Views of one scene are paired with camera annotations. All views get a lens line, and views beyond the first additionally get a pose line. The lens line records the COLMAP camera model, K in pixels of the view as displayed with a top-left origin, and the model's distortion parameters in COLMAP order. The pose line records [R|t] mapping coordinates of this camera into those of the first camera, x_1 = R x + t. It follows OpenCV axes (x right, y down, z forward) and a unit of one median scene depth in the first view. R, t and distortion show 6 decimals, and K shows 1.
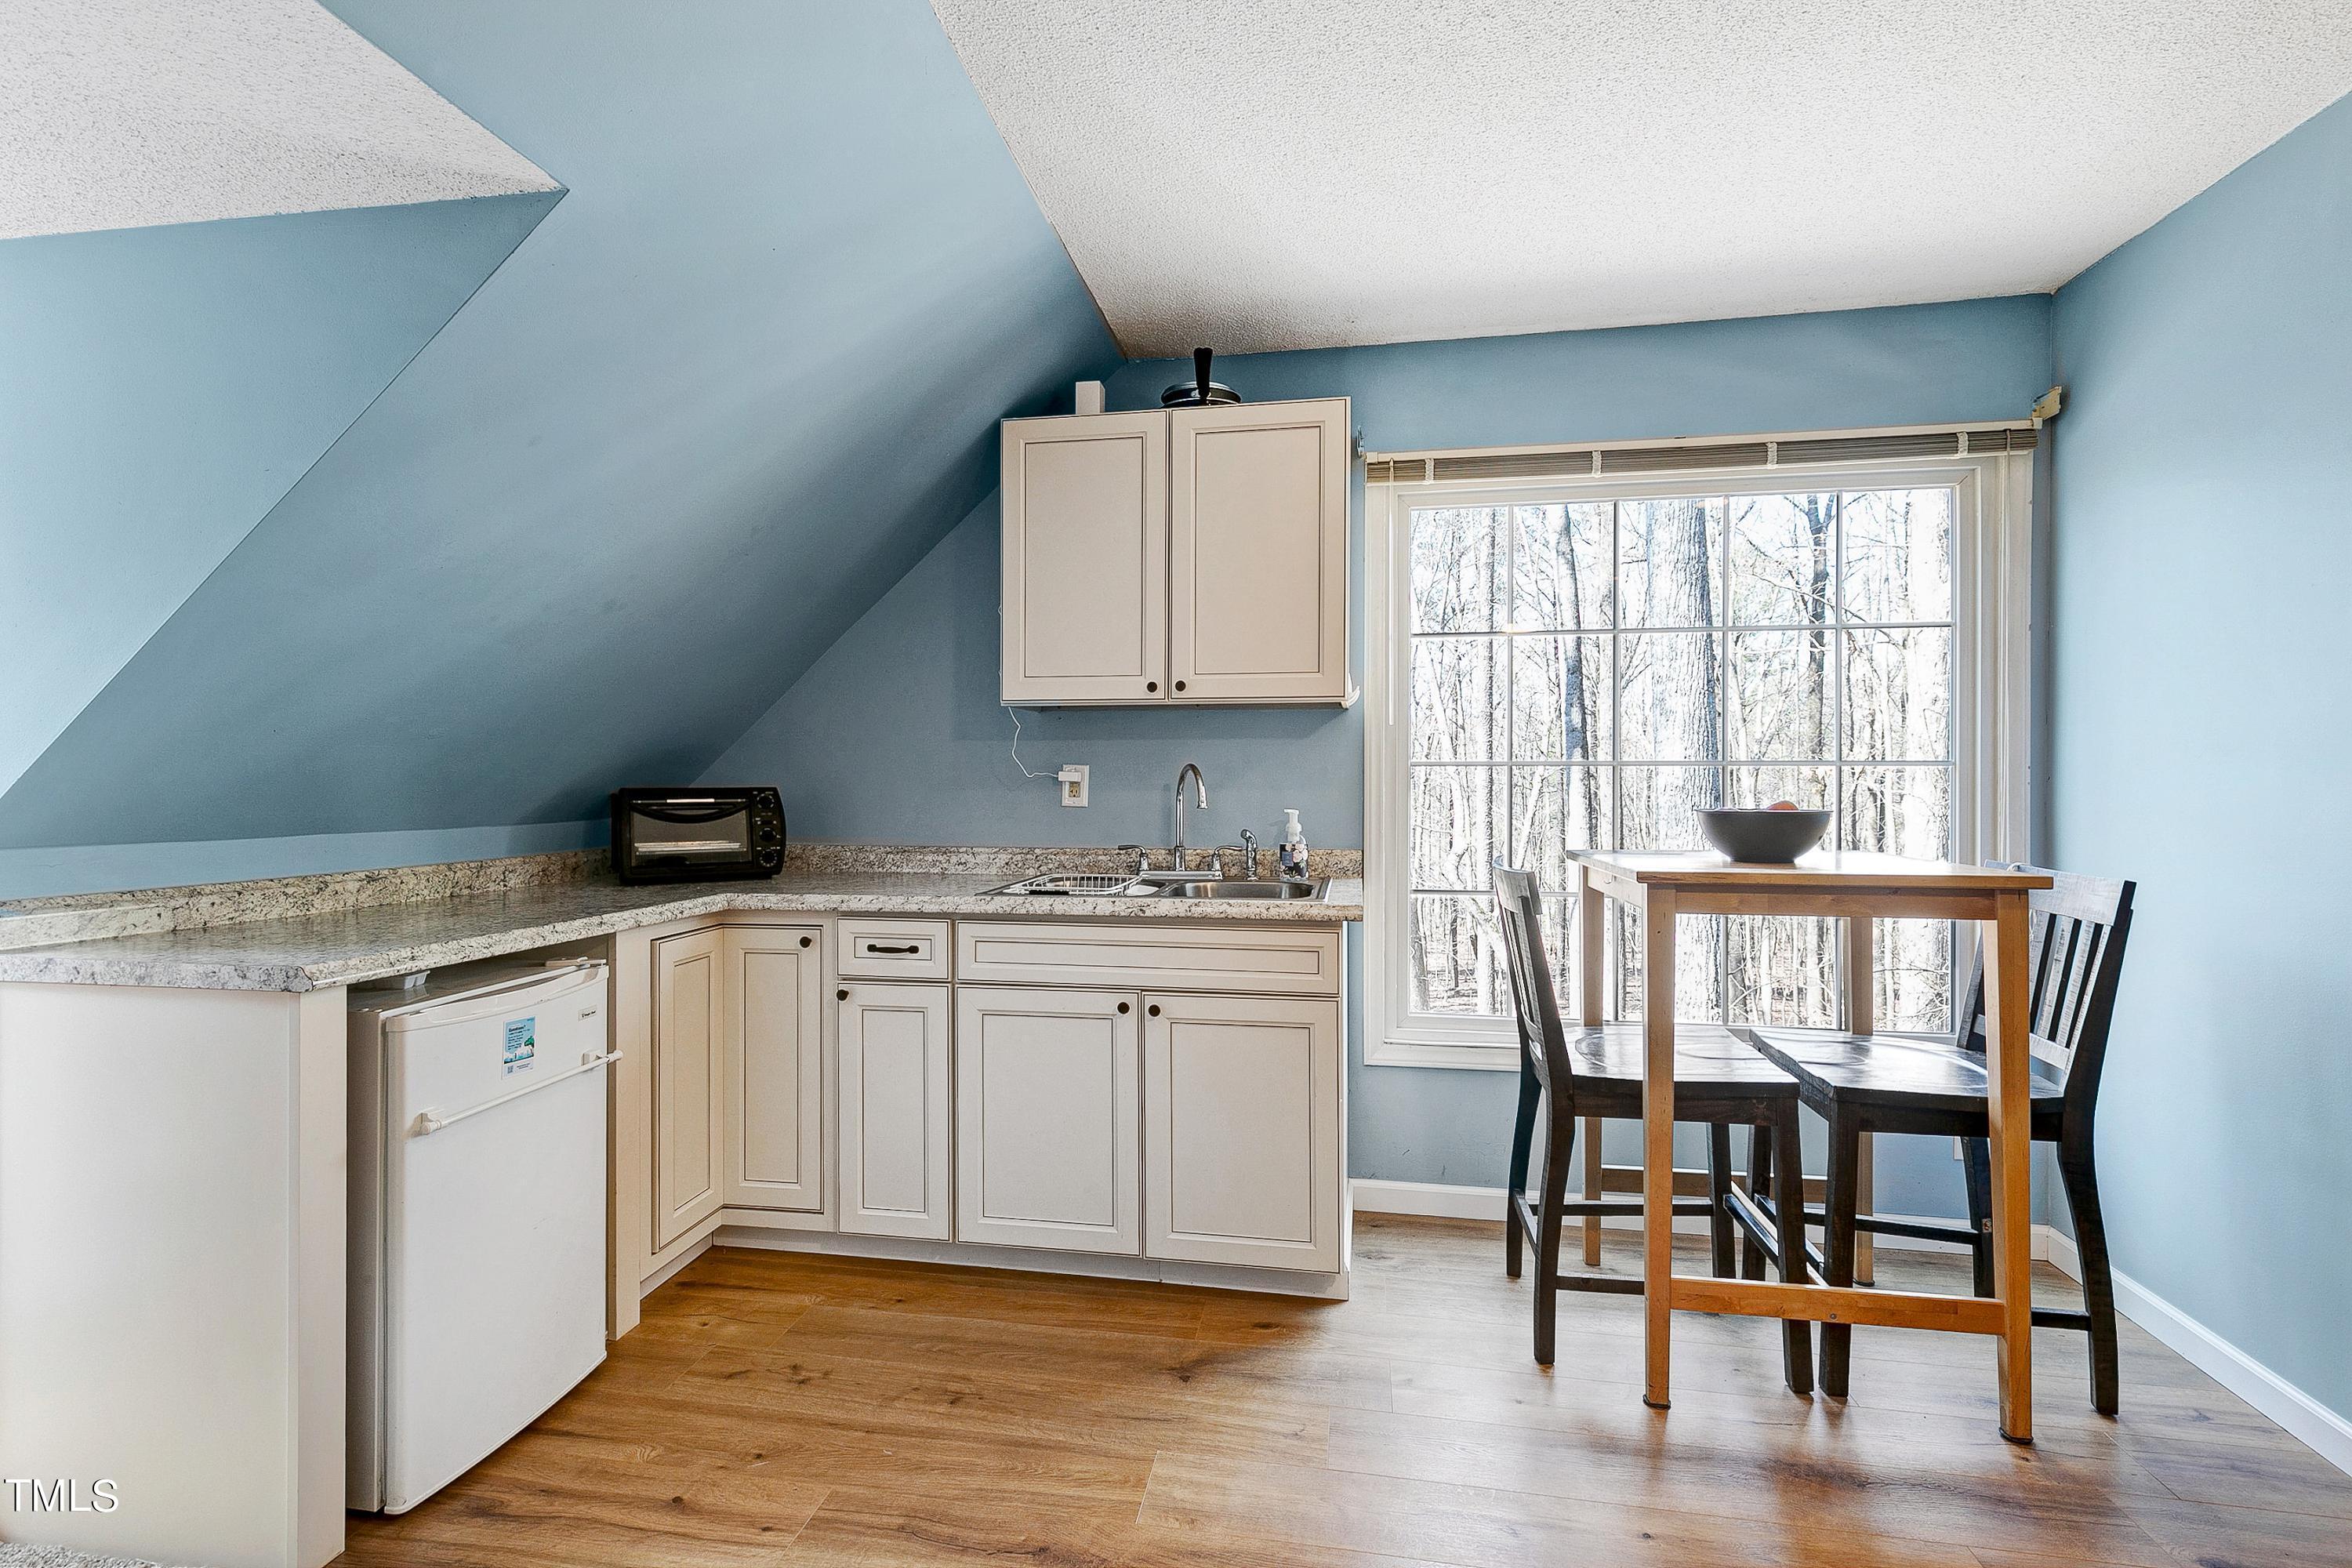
lens RADIAL K [[1123.2, 0, 1163.4], [0, 1123.2, 790.1], [0, 0, 1]] dist [0.003278, 0.000061]
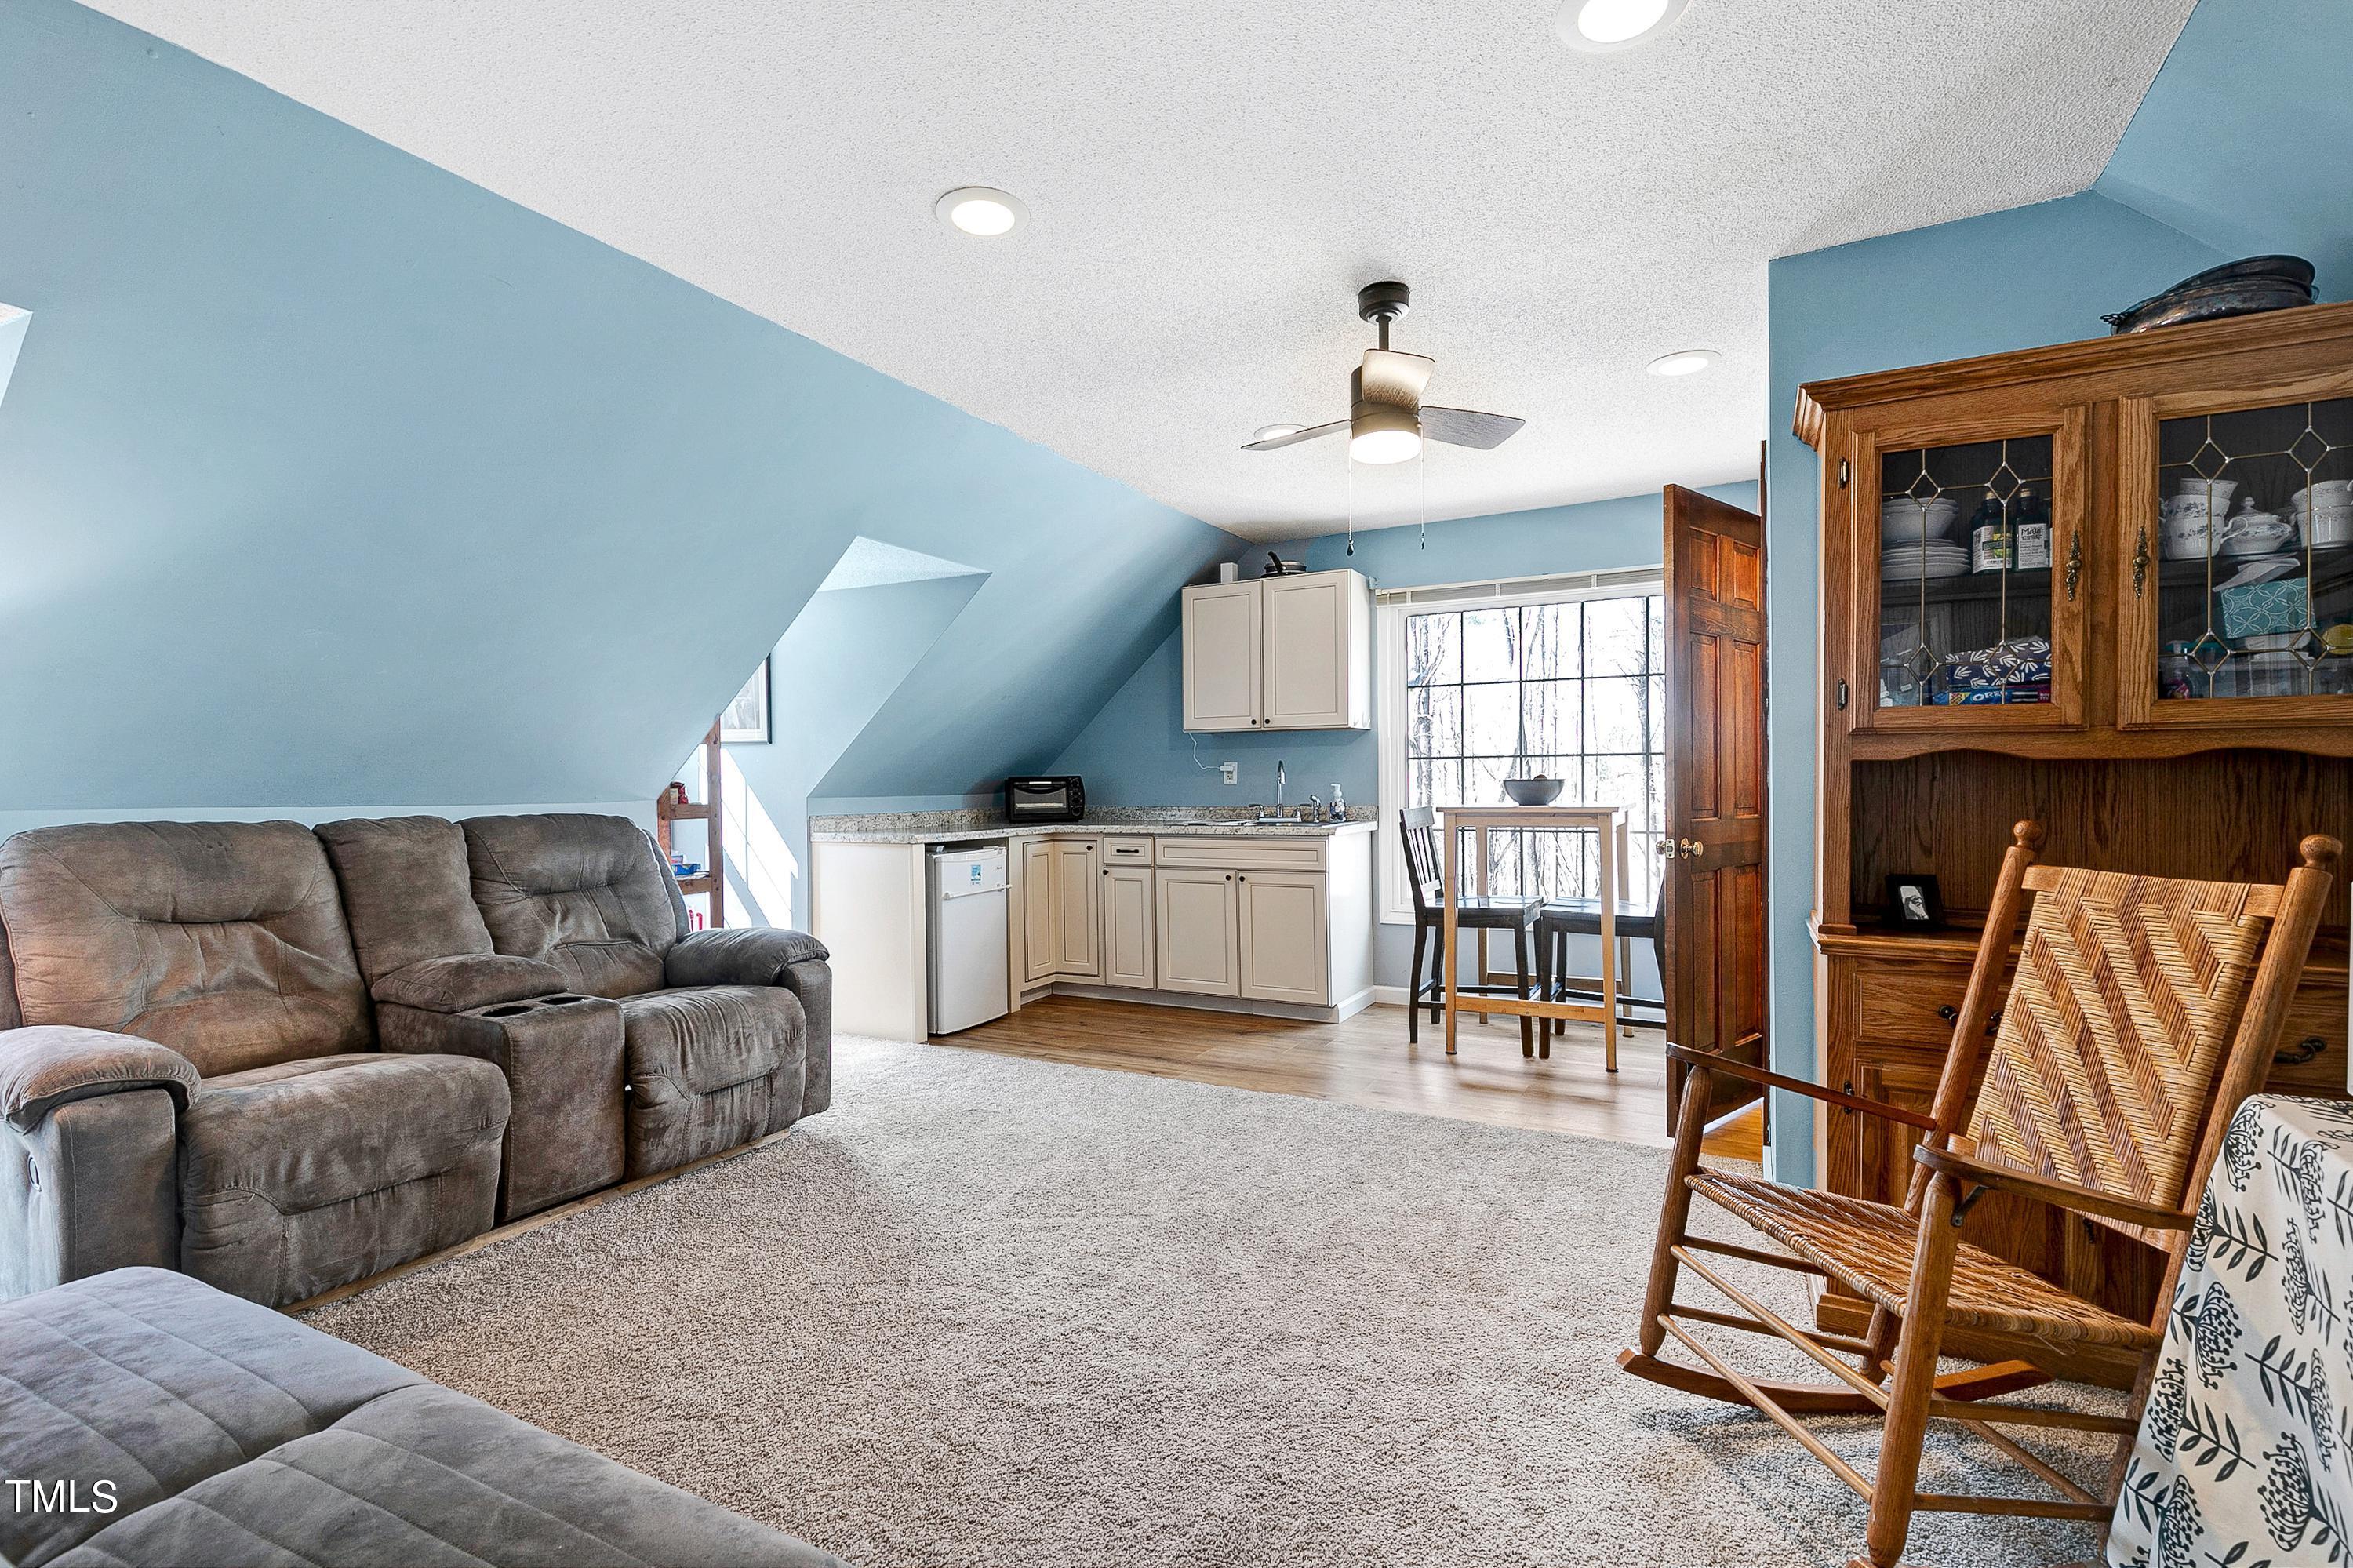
lens RADIAL K [[1123.7, 0, 1163.9], [0, 1123.7, 790.1], [0, 0, 1]] dist [0.003278, 0.000061]
pose [[0.952604, -0.010866, -0.304017, 0.467618], [0.012160, 0.999923, 0.002363, 0.022726], [0.303968, -0.005948, 0.952664, -0.990950]]
